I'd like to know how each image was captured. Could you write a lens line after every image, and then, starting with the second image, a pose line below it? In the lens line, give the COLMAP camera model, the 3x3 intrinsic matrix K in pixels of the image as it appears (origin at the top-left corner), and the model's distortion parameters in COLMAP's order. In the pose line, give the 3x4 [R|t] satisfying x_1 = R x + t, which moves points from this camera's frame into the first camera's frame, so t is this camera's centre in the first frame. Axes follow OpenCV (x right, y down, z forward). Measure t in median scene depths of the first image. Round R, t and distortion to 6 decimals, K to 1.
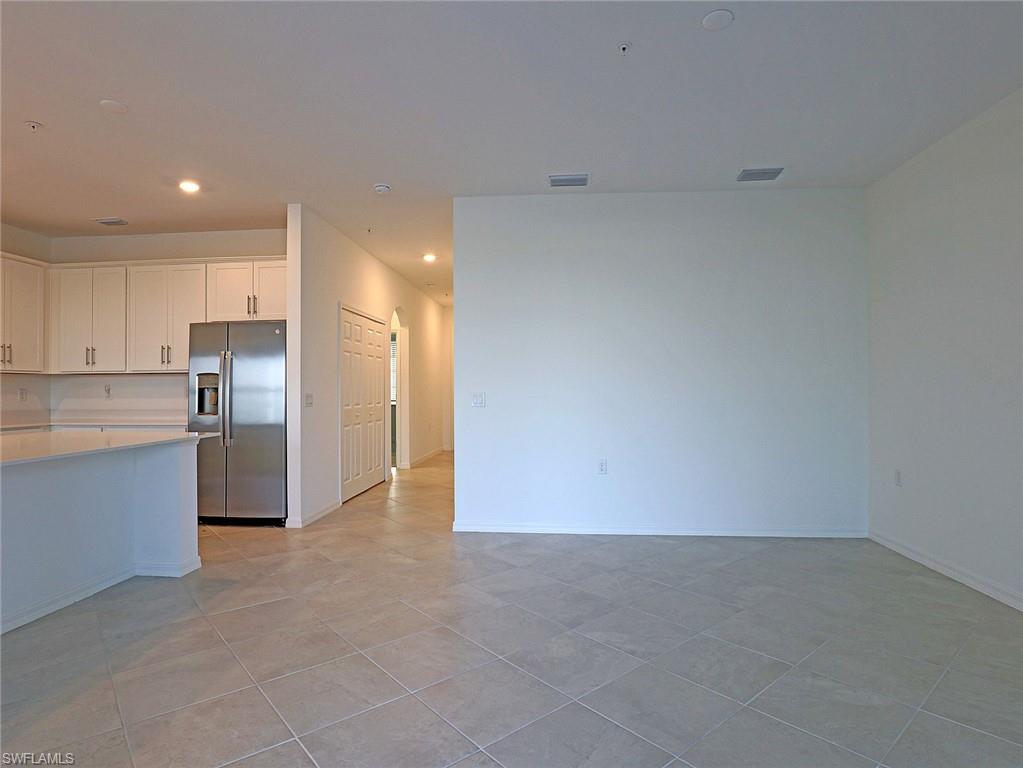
lens RADIAL K [[562.6, 0, 522.3], [0, 562.6, 386.2], [0, 0, 1]] dist [-0.033215, 0.001107]
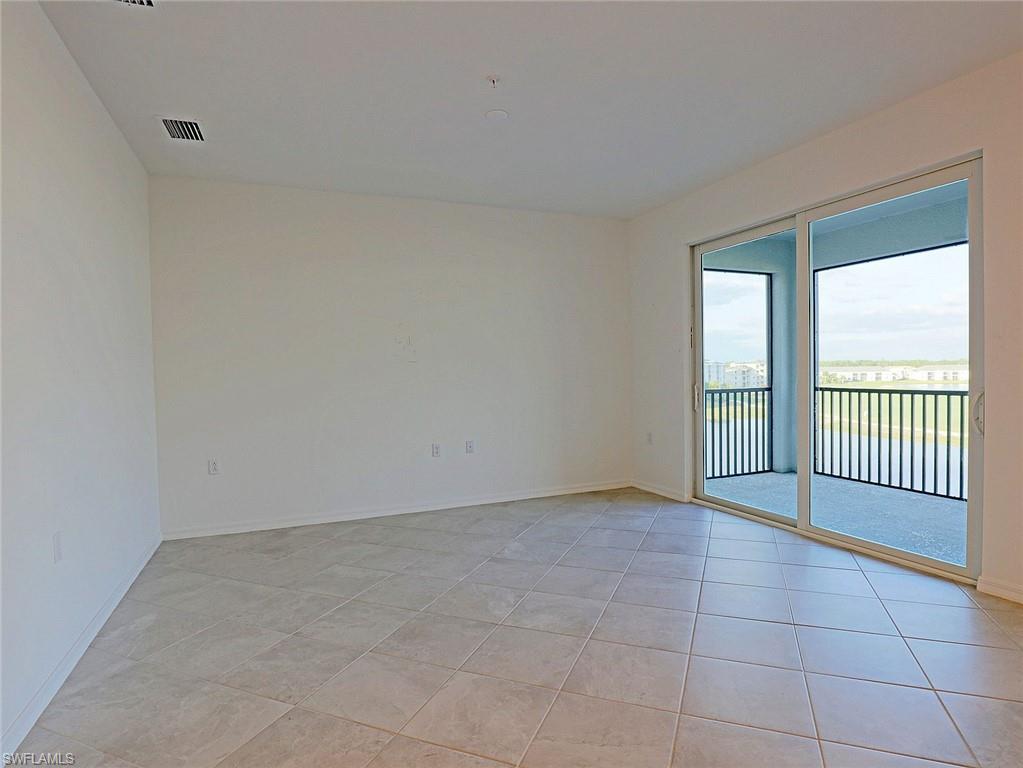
lens RADIAL K [[562.6, 0, 507.6], [0, 562.6, 382.9], [0, 0, 1]] dist [-0.033215, 0.001107]
pose [[-0.443909, -0.005310, 0.896056, -0.598301], [0.021536, 0.999630, 0.016593, -0.004922], [-0.895813, 0.026663, -0.443631, 1.054737]]
